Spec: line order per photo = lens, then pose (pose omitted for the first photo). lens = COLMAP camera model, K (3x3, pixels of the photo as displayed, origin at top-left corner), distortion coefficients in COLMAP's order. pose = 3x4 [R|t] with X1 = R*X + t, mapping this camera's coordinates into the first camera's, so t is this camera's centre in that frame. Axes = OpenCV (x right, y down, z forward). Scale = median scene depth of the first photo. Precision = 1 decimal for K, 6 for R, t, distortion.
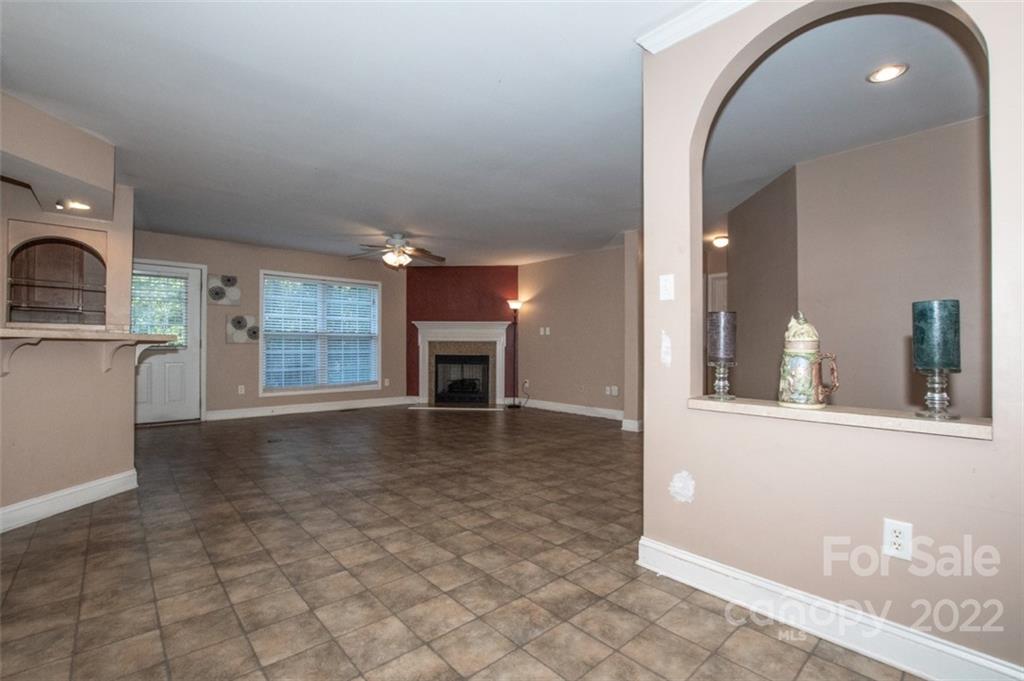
lens RADIAL K [[471.4, 0, 515.5], [0, 471.4, 344.2], [0, 0, 1]] dist [-0.030141, 0.000147]
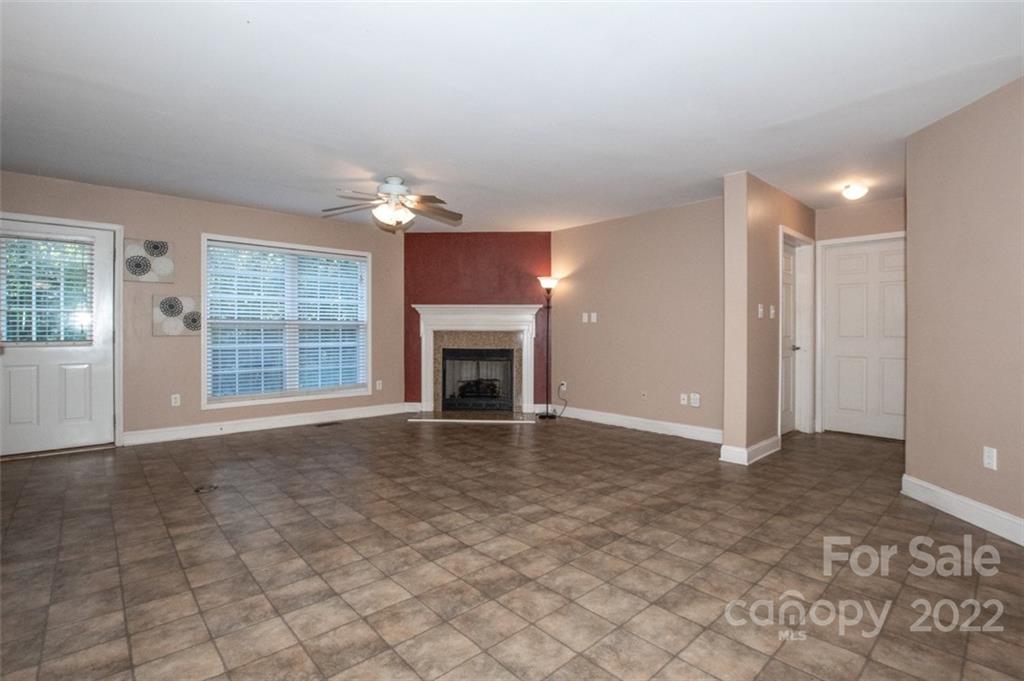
lens RADIAL K [[484.7, 0, 522.4], [0, 484.7, 329.5], [0, 0, 1]] dist [-0.034390, -0.000020]
pose [[0.999728, -0.002296, 0.023223, -0.059577], [0.002235, 0.999994, 0.002645, -0.010015], [-0.023229, -0.002592, 0.999727, 0.213992]]
